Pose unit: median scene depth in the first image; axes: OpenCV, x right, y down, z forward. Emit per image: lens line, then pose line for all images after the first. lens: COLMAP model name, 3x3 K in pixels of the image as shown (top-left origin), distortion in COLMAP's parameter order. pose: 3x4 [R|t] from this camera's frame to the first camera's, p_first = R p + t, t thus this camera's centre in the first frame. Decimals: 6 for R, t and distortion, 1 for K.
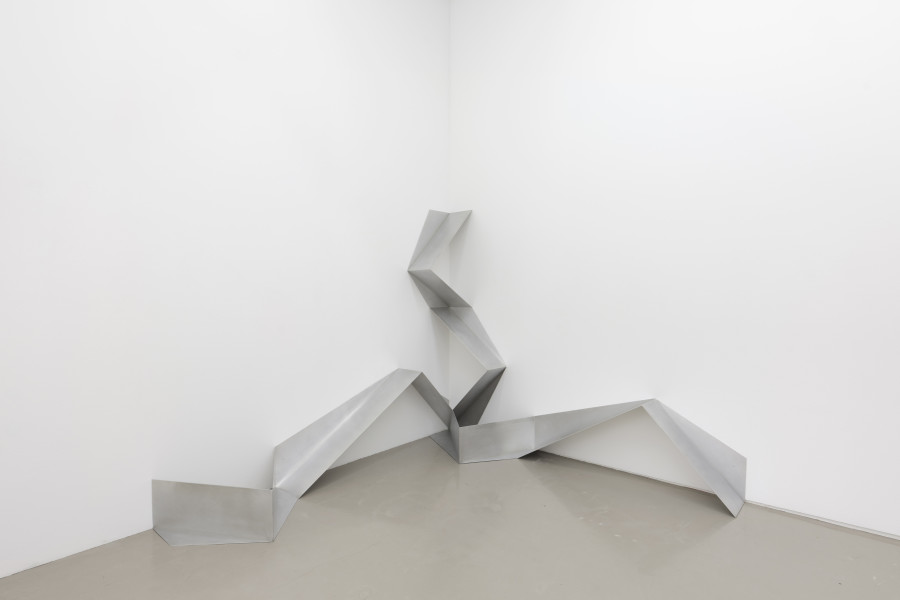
lens RADIAL K [[480.8, 0, 450.1], [0, 480.8, 278.9], [0, 0, 1]] dist [0.003513, -0.001478]
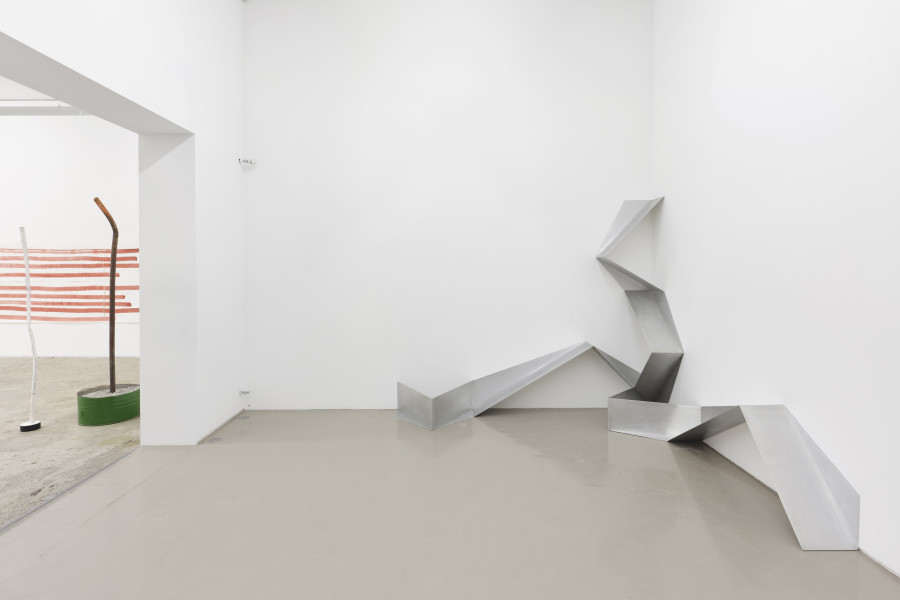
lens RADIAL K [[480.8, 0, 450.1], [0, 480.8, 278.9], [0, 0, 1]] dist [0.003513, -0.001478]
pose [[0.669202, 0.019366, -0.742828, 0.555834], [0.017550, 0.998970, 0.041854, -0.021808], [0.742874, -0.041045, 0.668172, -0.014286]]
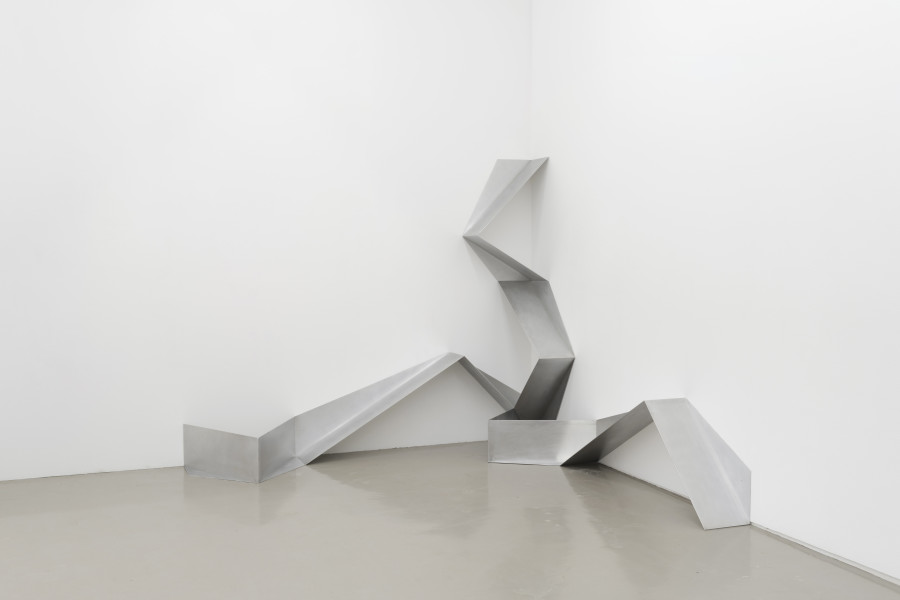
lens RADIAL K [[882.8, 0, 450.0], [0, 882.8, 300.0], [0, 0, 1]] dist [-0.012665, 0.003499]
pose [[0.893175, 0.023159, -0.449112, 0.611831], [0.009960, 0.997409, 0.071241, -0.018051], [0.449598, -0.068104, 0.890631, -0.392039]]
